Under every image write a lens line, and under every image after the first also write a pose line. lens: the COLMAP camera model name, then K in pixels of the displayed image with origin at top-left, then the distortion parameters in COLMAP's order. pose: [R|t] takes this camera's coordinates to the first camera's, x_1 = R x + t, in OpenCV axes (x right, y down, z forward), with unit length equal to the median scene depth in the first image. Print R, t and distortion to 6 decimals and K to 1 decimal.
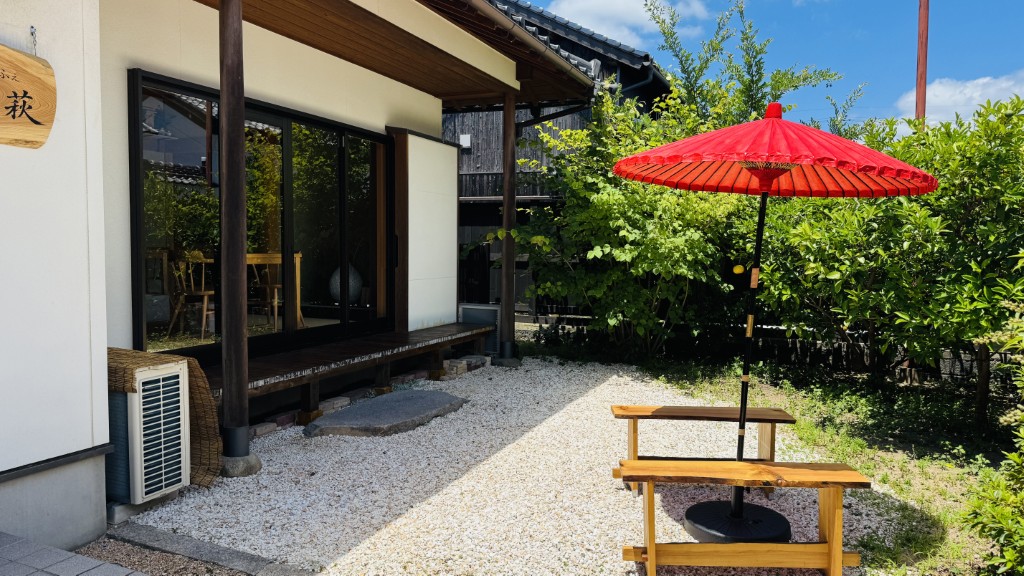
lens RADIAL K [[716.0, 0, 516.9], [0, 716.0, 291.1], [0, 0, 1]] dist [0.041182, -0.014013]
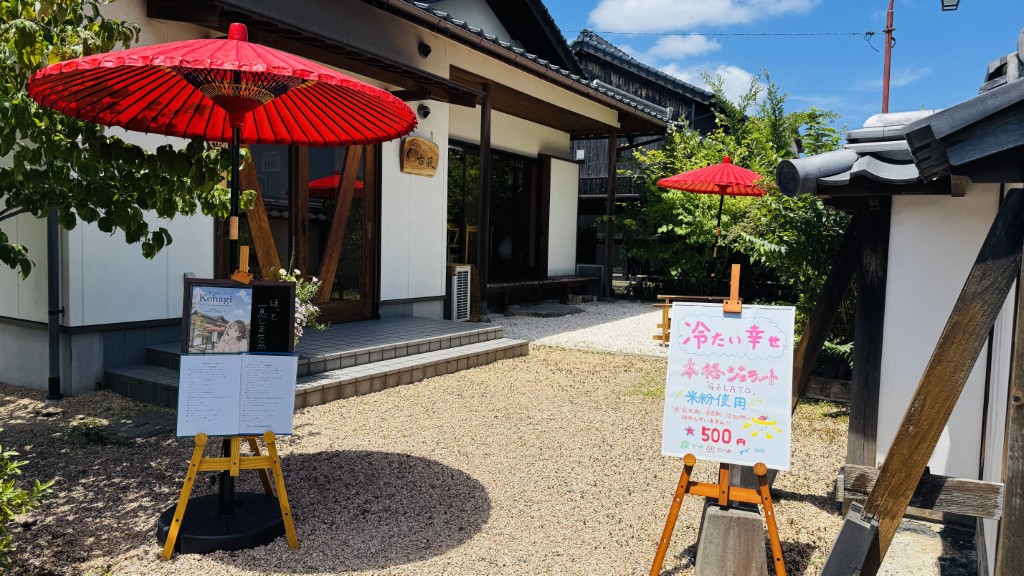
lens RADIAL K [[716.0, 0, 496.4], [0, 716.0, 298.0], [0, 0, 1]] dist [0.041182, -0.014013]
pose [[0.986252, 0.028361, -0.162797, 0.002951], [-0.026109, 0.999532, 0.015956, 0.079915], [0.163173, -0.011486, 0.986531, -0.628525]]
